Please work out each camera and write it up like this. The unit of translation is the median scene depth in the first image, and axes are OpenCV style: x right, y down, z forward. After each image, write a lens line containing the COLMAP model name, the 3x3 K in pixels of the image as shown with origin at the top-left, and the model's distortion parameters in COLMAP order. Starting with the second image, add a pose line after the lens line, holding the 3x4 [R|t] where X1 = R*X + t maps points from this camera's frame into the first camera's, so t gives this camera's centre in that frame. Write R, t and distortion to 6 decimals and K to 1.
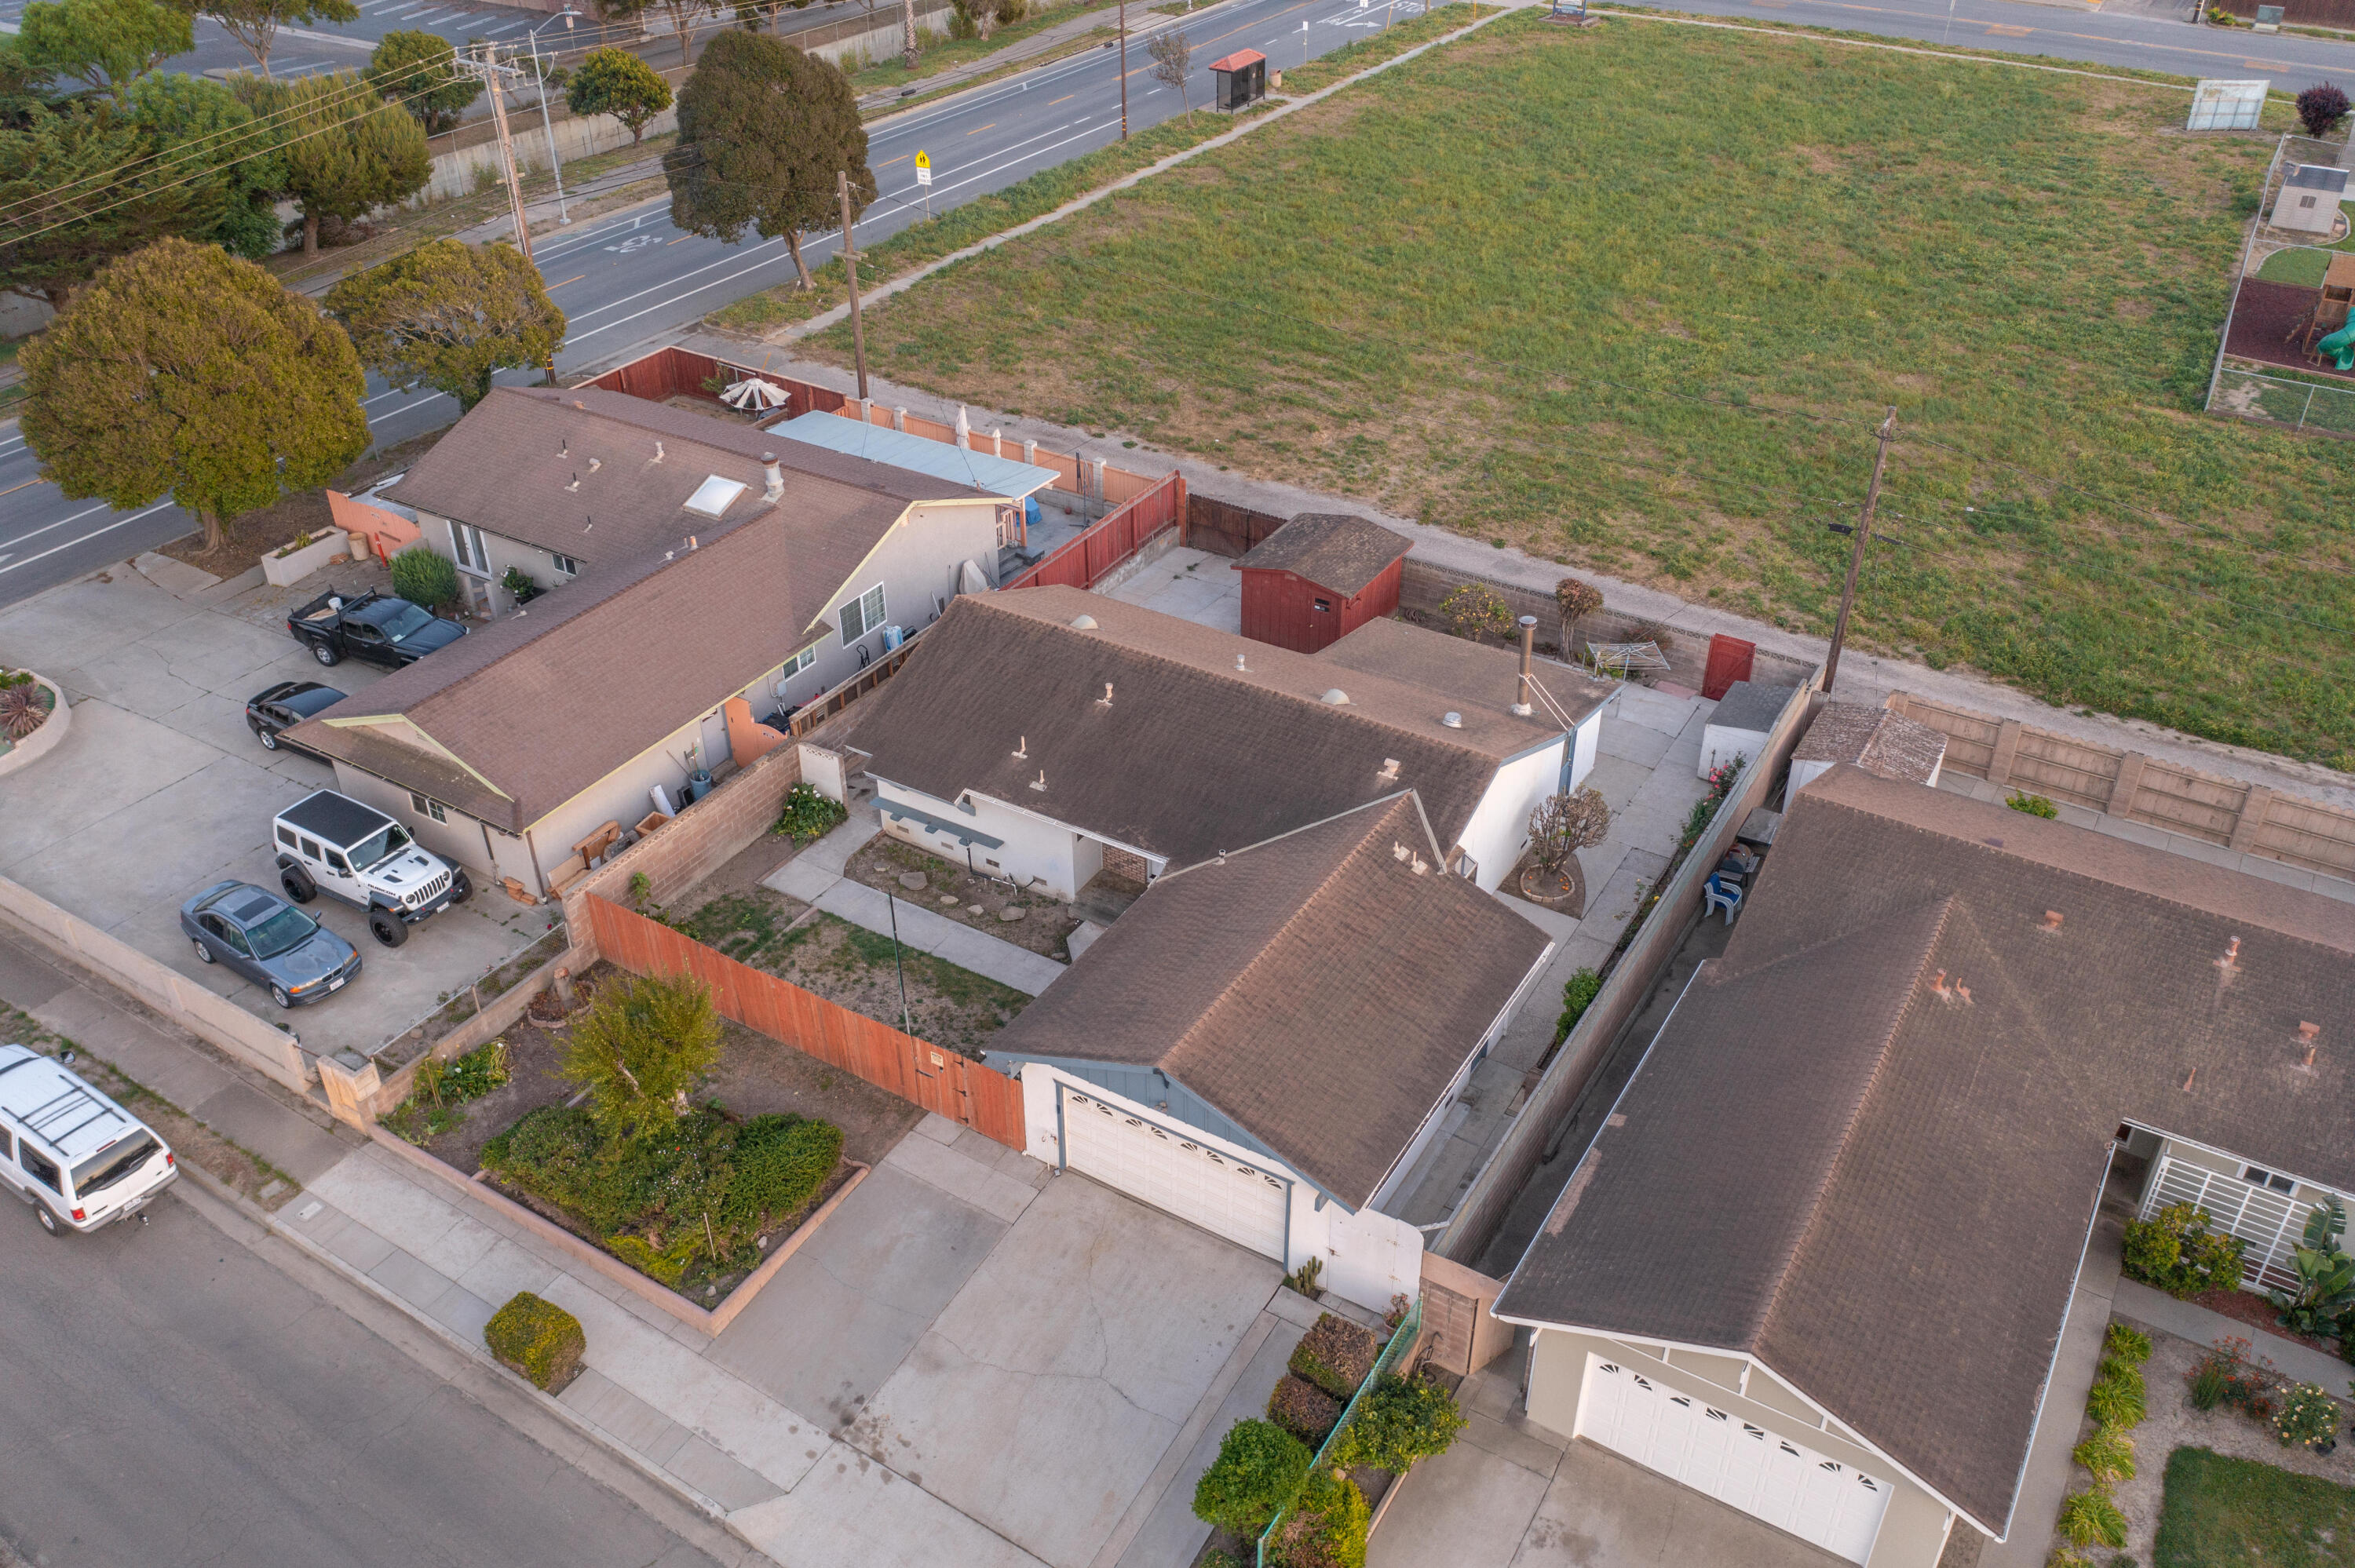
lens RADIAL K [[1862.8, 0, 1176.2], [0, 1862.8, 792.6], [0, 0, 1]] dist [-0.000768, 0.000888]
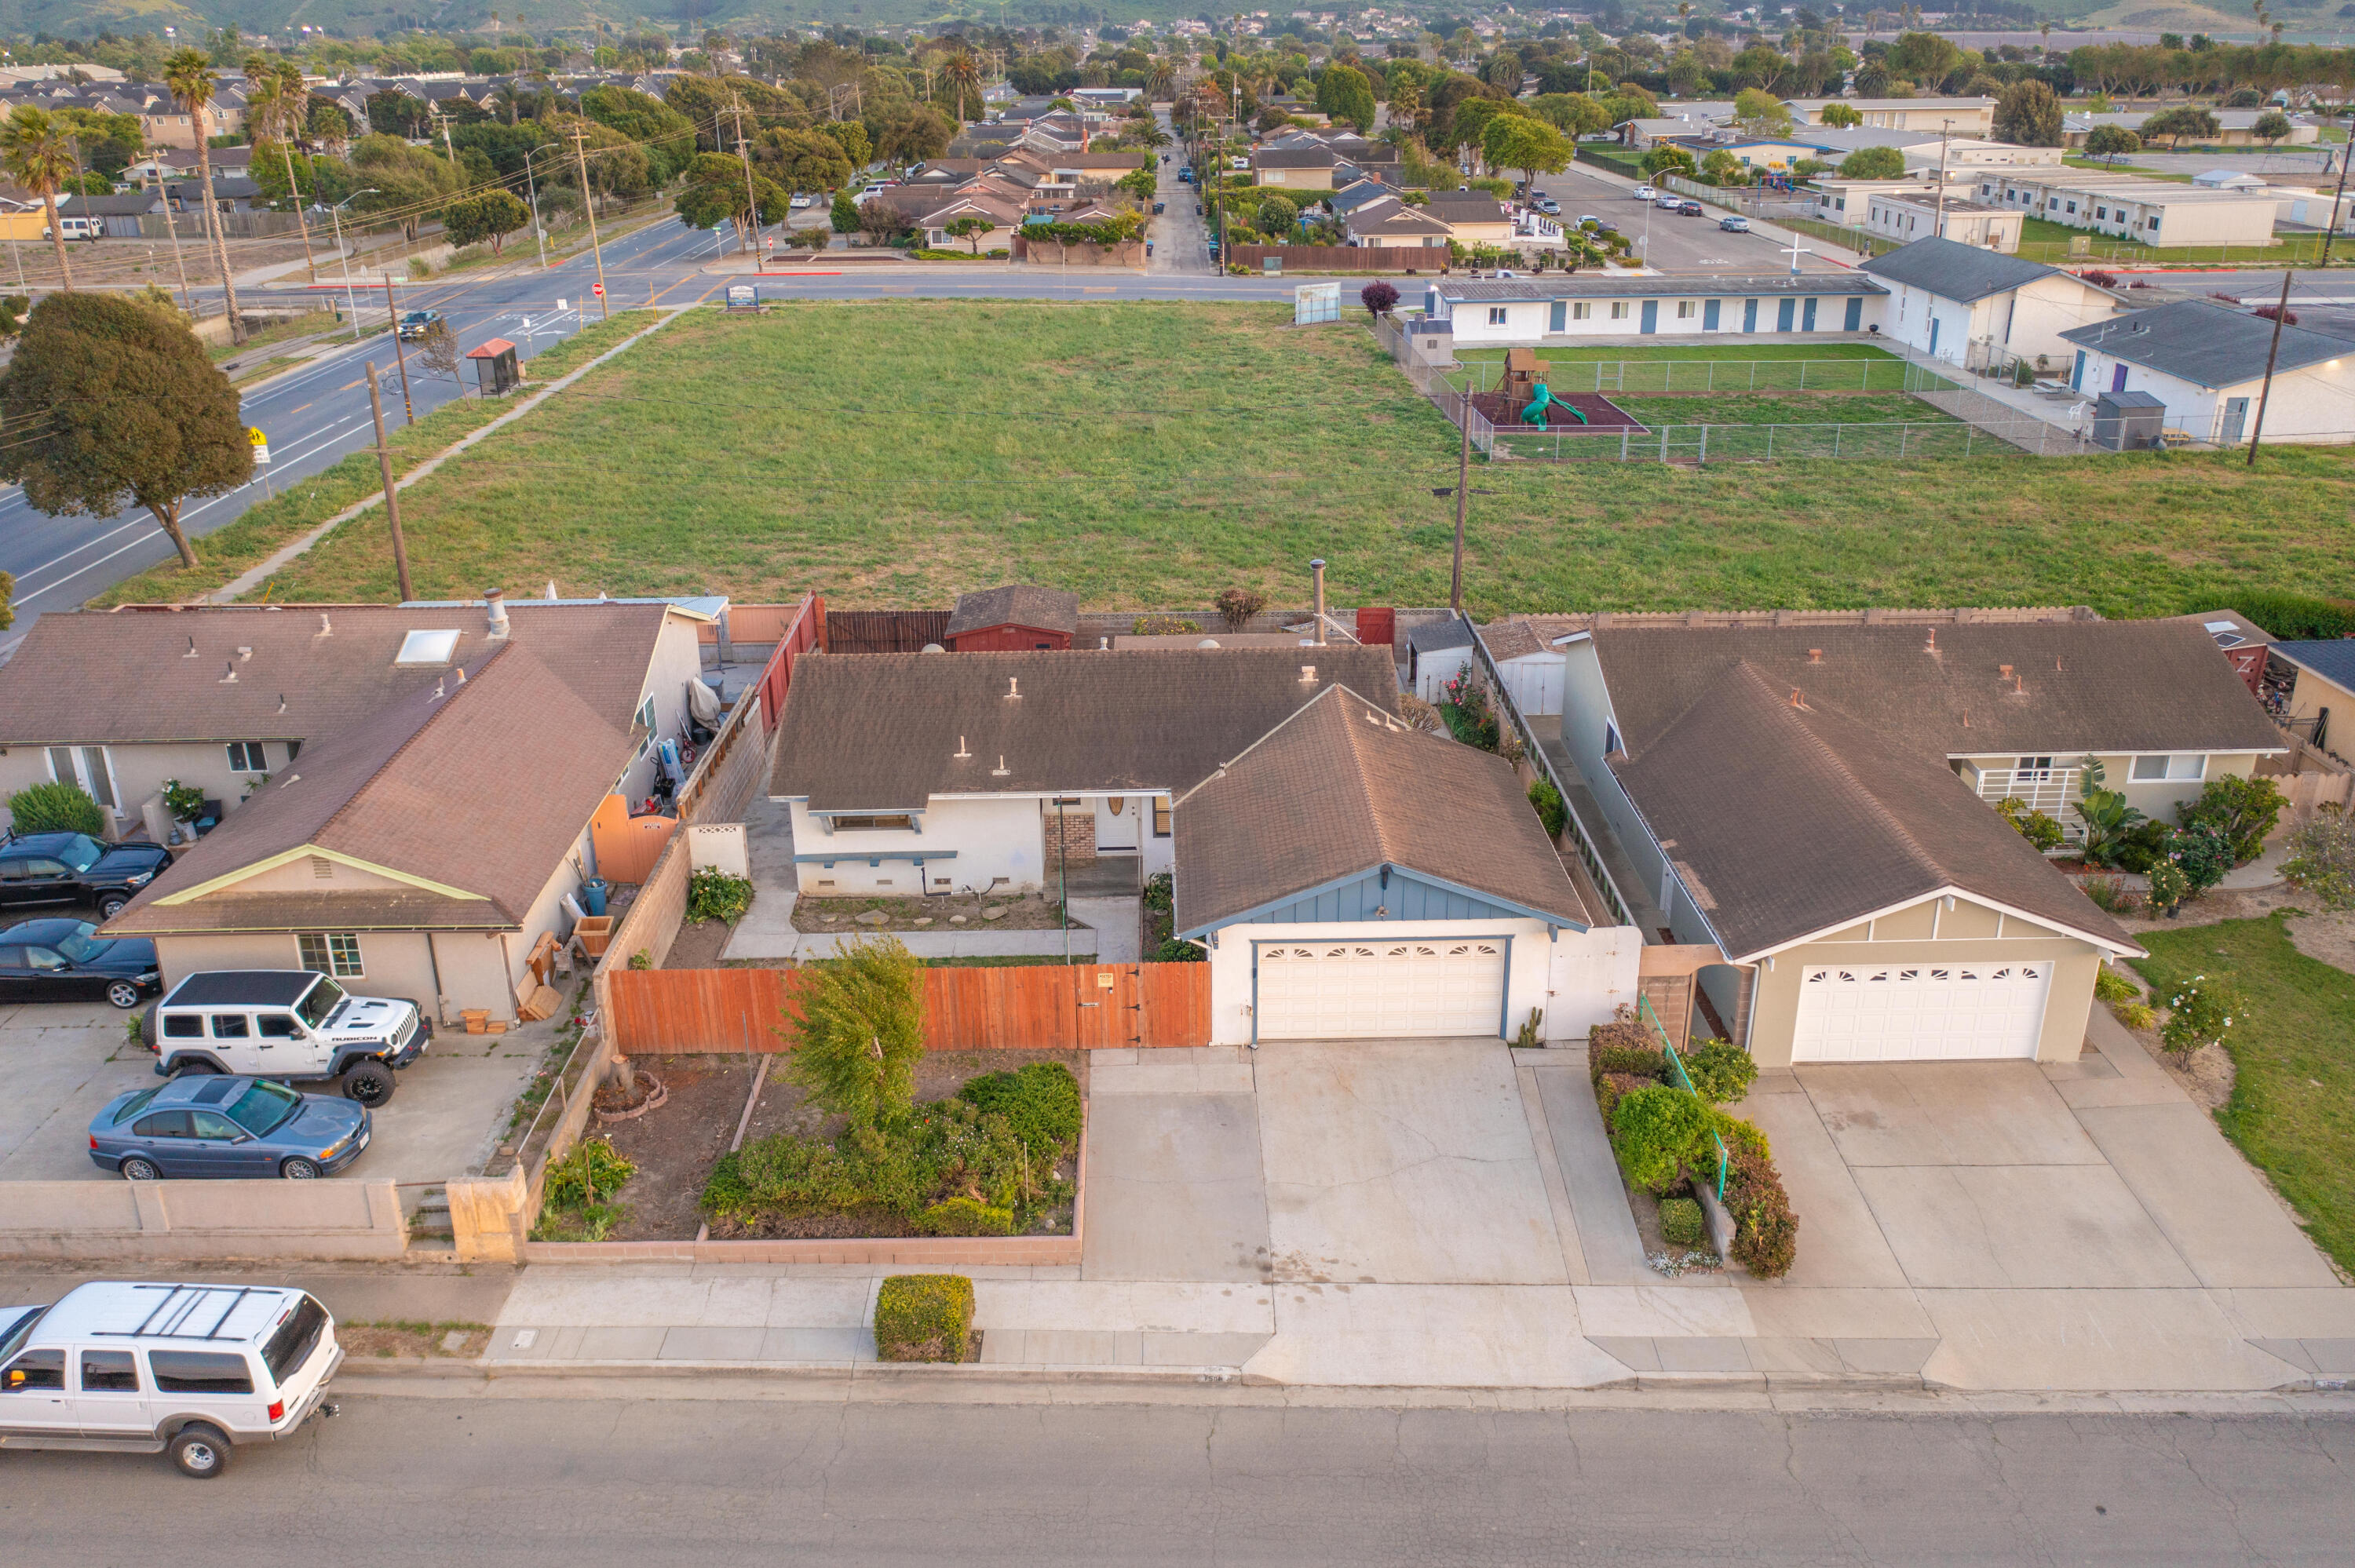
lens RADIAL K [[1862.8, 0, 1176.2], [0, 1862.8, 792.6], [0, 0, 1]] dist [-0.000768, 0.000888]
pose [[0.843531, -0.209029, 0.494735, -0.481878], [0.304388, 0.944995, -0.119721, 0.152253], [-0.442497, 0.251580, 0.860758, 0.088668]]
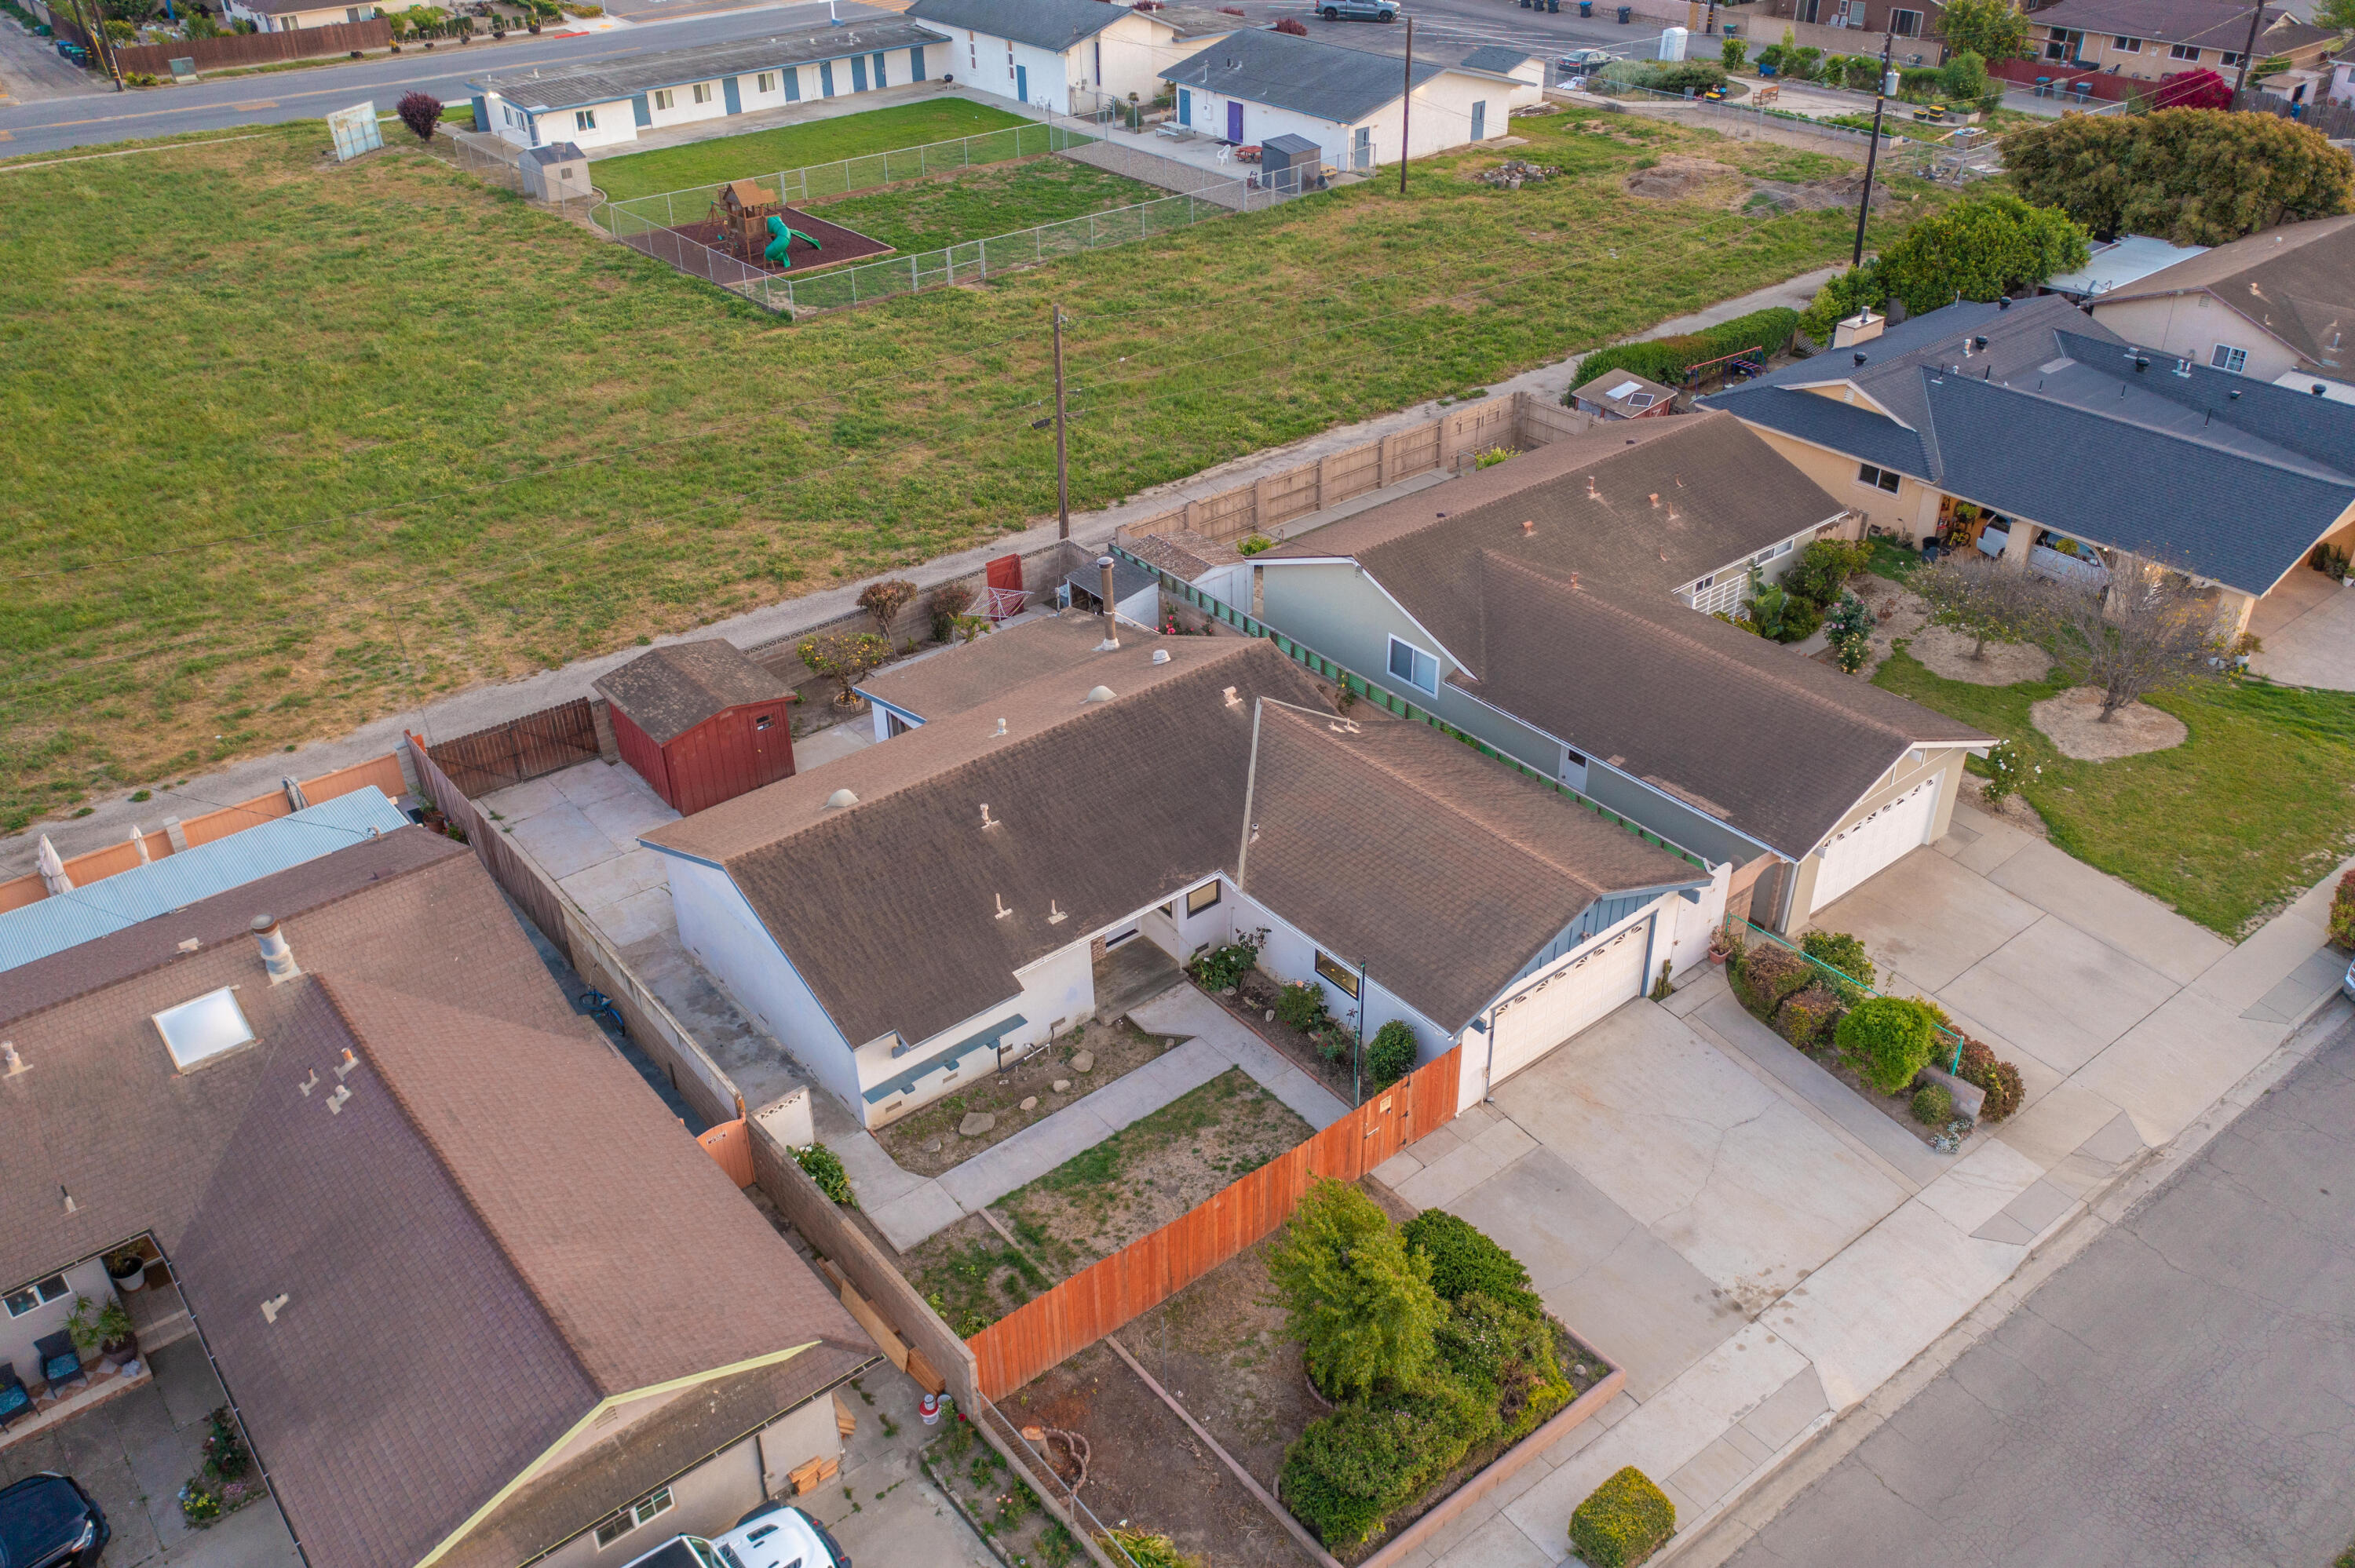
lens RADIAL K [[1862.8, 0, 1176.2], [0, 1862.8, 792.6], [0, 0, 1]] dist [-0.000768, 0.000888]
pose [[0.333653, -0.508307, 0.793914, -0.722640], [0.537342, 0.794513, 0.282865, -0.269525], [-0.774557, 0.332225, 0.538226, 0.433831]]
